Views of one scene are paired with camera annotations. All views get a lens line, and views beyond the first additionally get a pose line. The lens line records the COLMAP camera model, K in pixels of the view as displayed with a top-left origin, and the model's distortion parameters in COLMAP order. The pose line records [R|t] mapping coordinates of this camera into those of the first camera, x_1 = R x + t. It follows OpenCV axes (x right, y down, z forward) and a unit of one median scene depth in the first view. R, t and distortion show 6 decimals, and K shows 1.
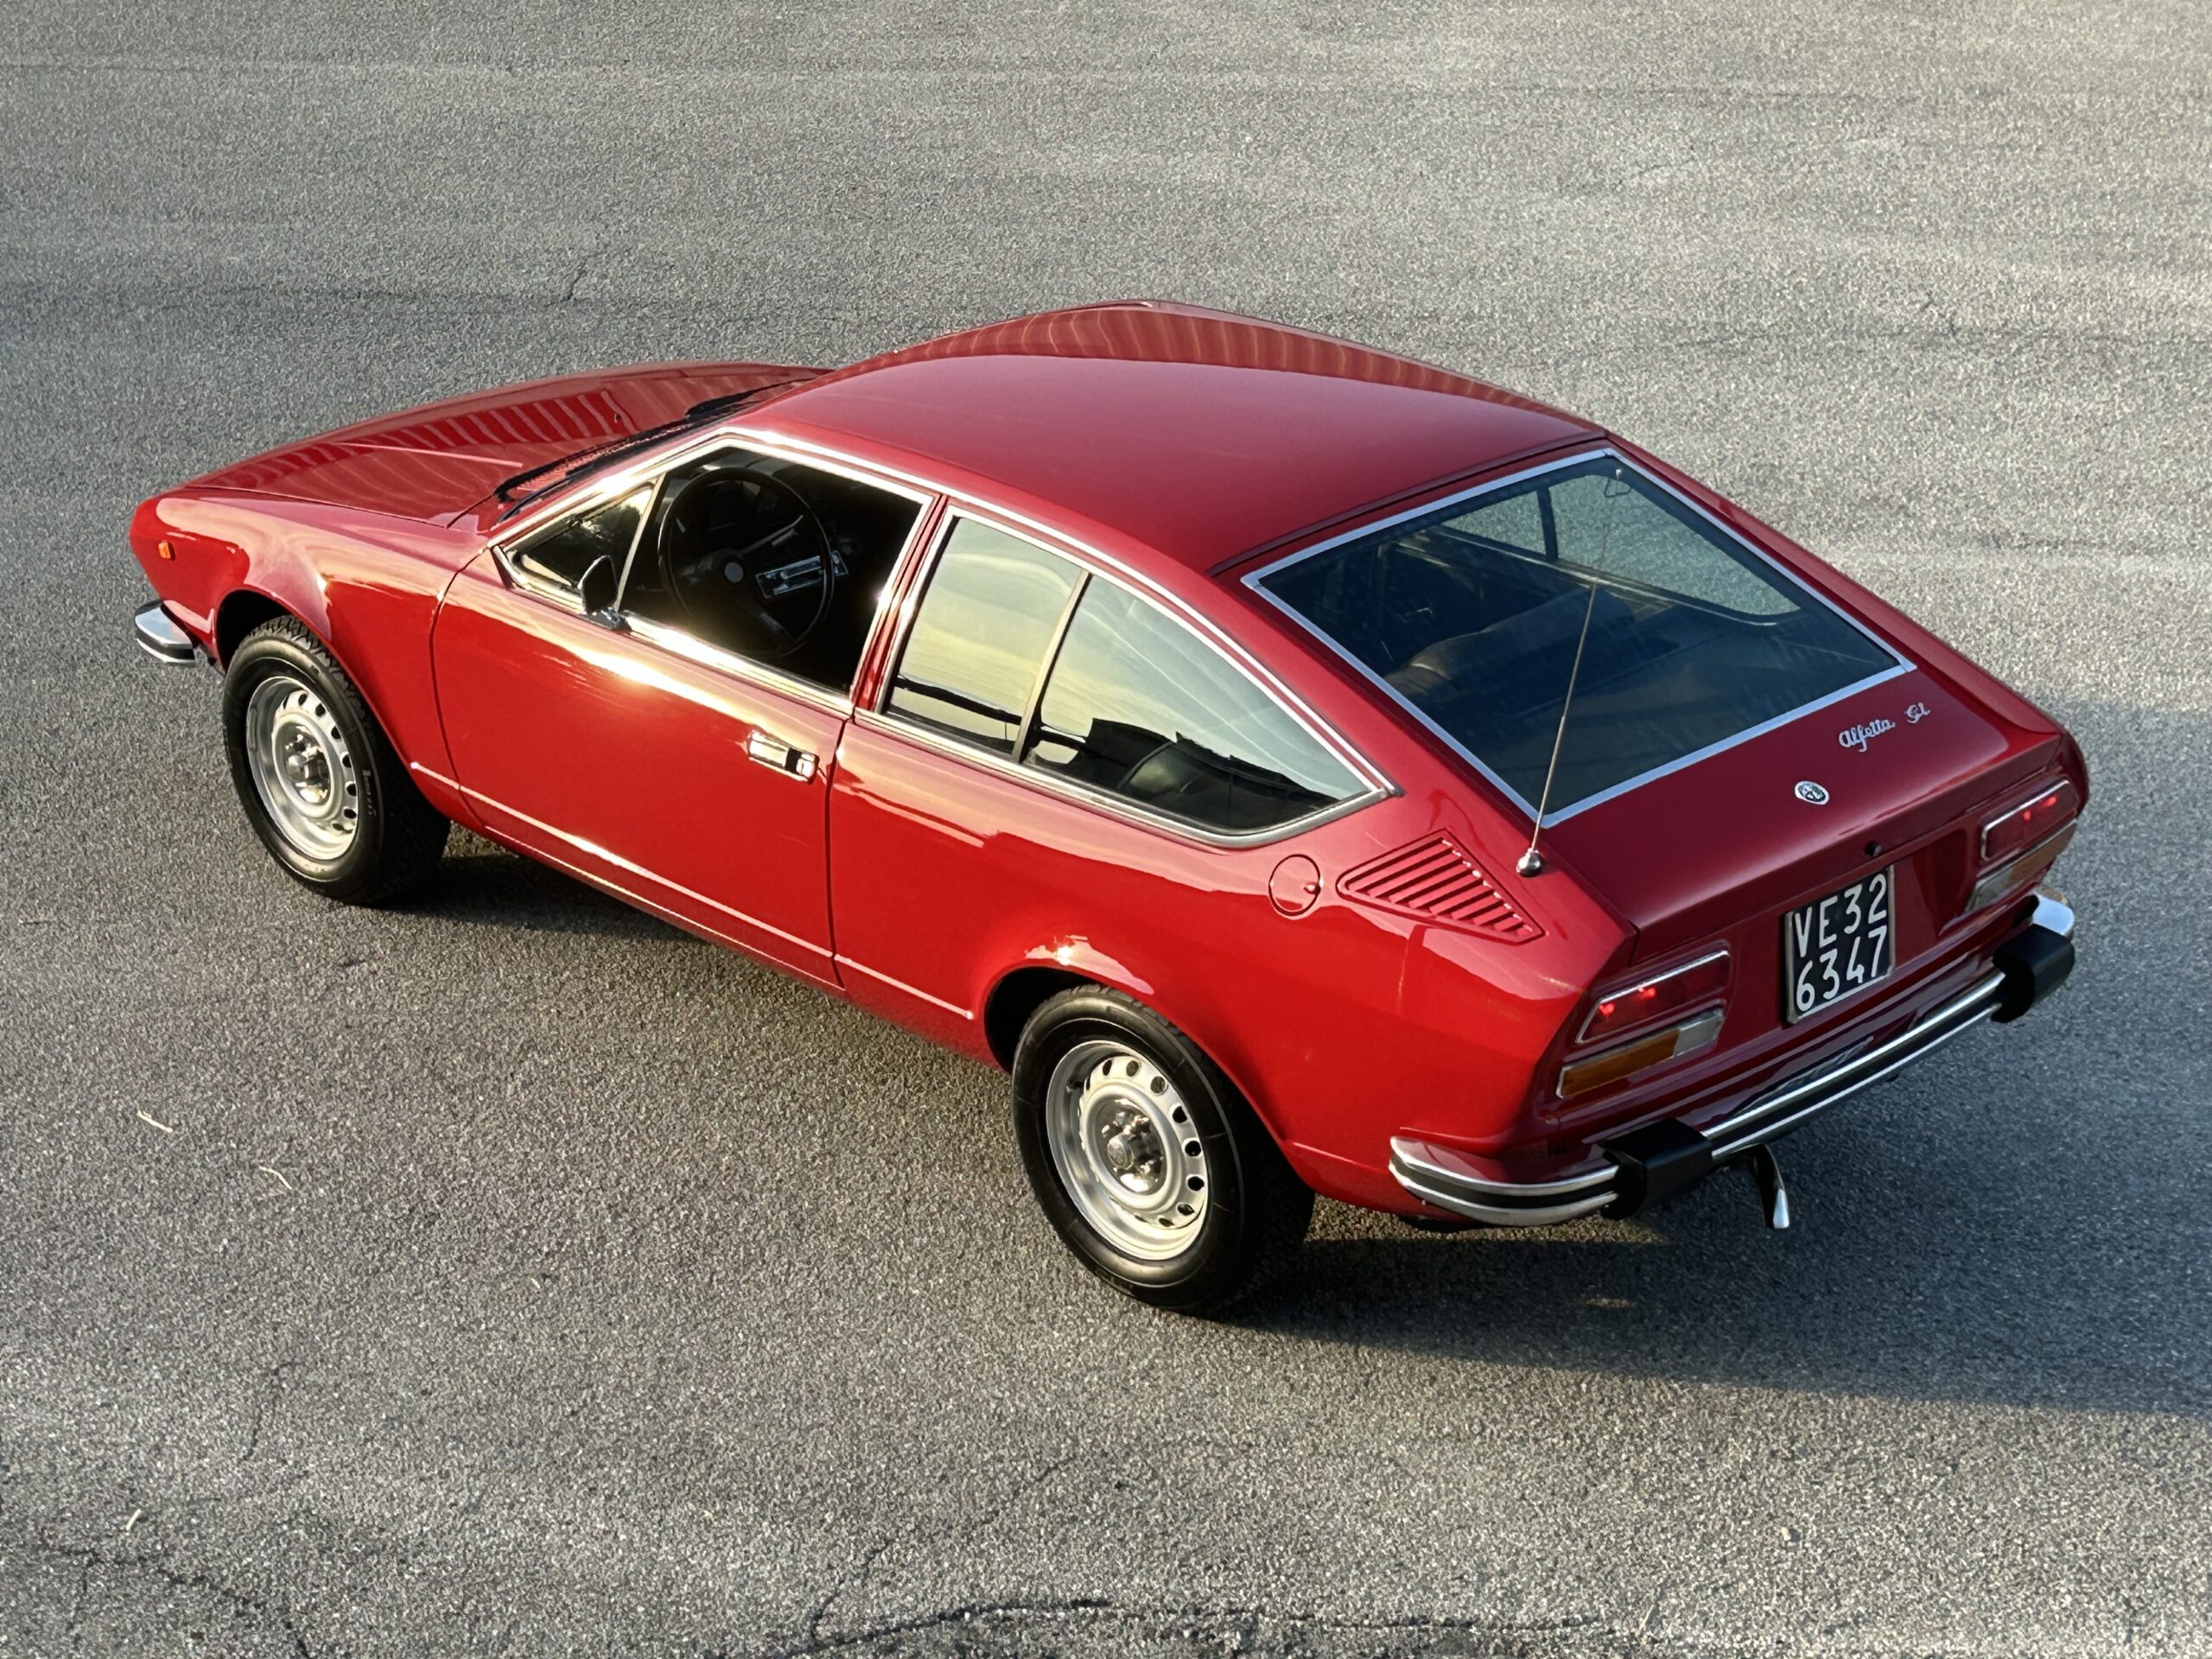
lens RADIAL K [[4328.4, 0, 1106.0], [0, 4328.4, 829.5], [0, 0, 1]] dist [0.270715, -1.127330]
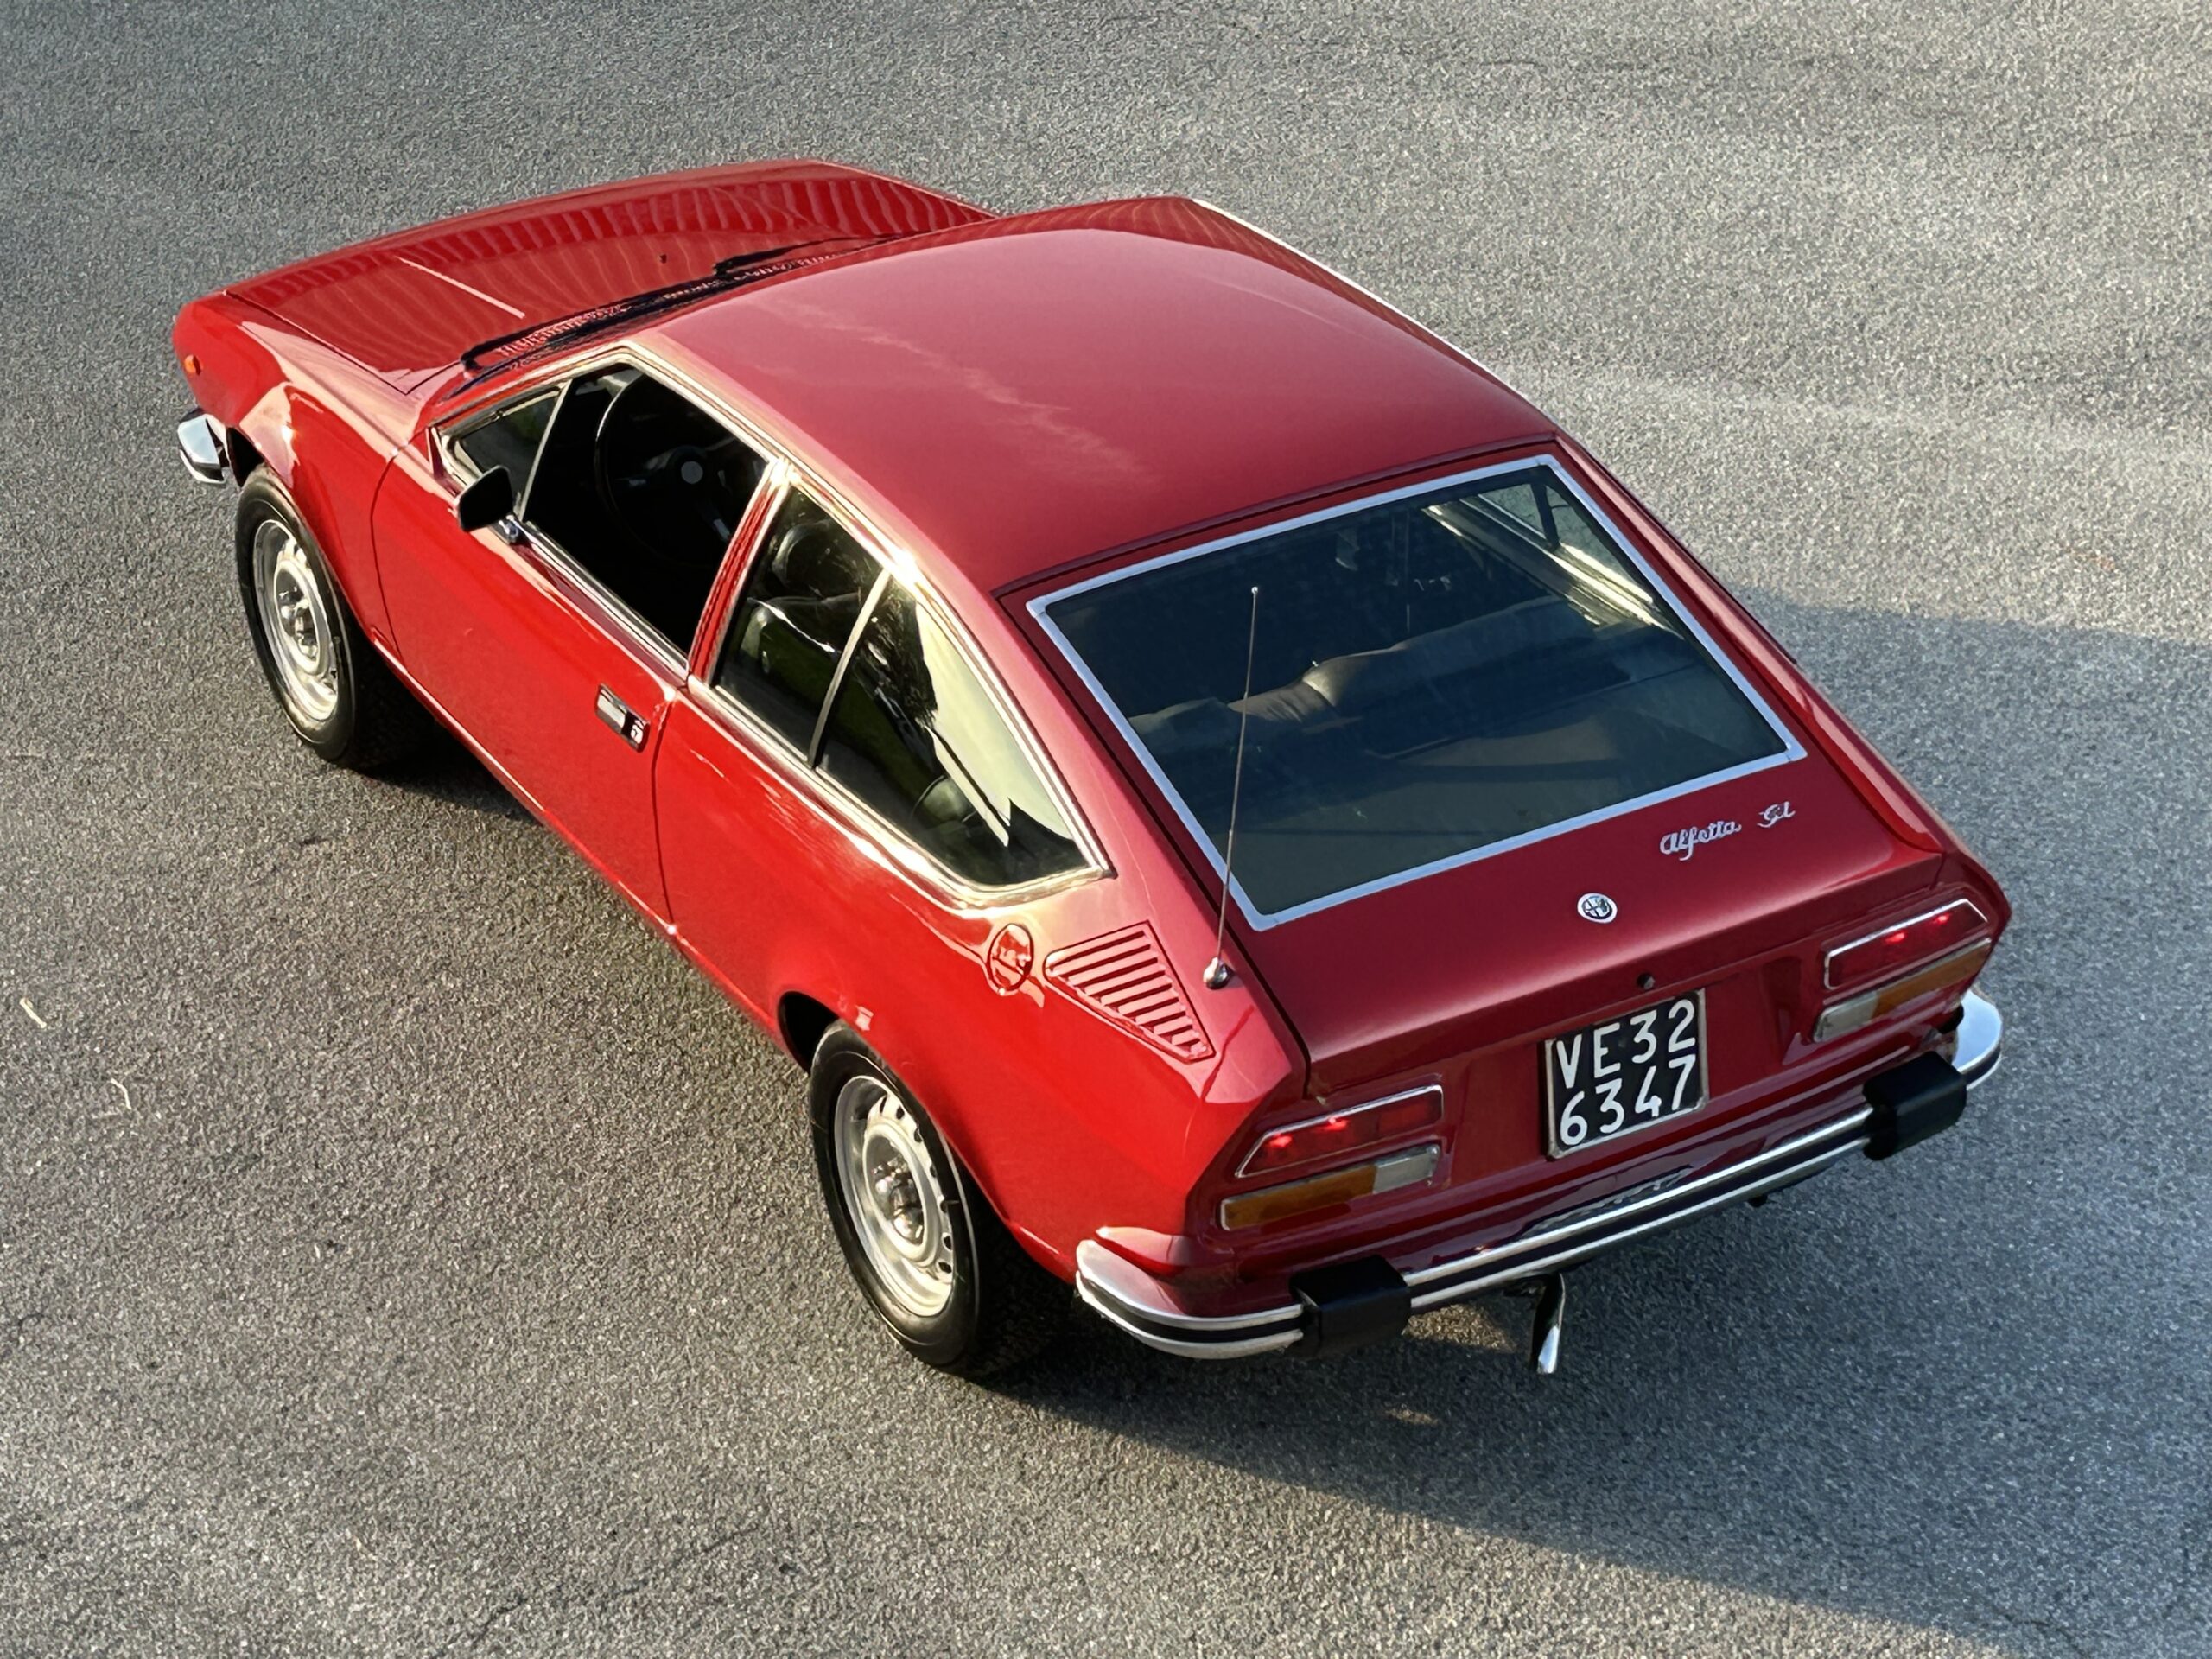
lens RADIAL K [[5408.1, 0, 1106.0], [0, 5408.1, 829.5], [0, 0, 1]] dist [0.256720, -0.893654]
pose [[0.969416, 0.100165, -0.224051, 0.307130], [-0.077330, 0.991085, 0.108488, -0.135535], [0.232921, -0.087844, 0.968520, -0.103724]]
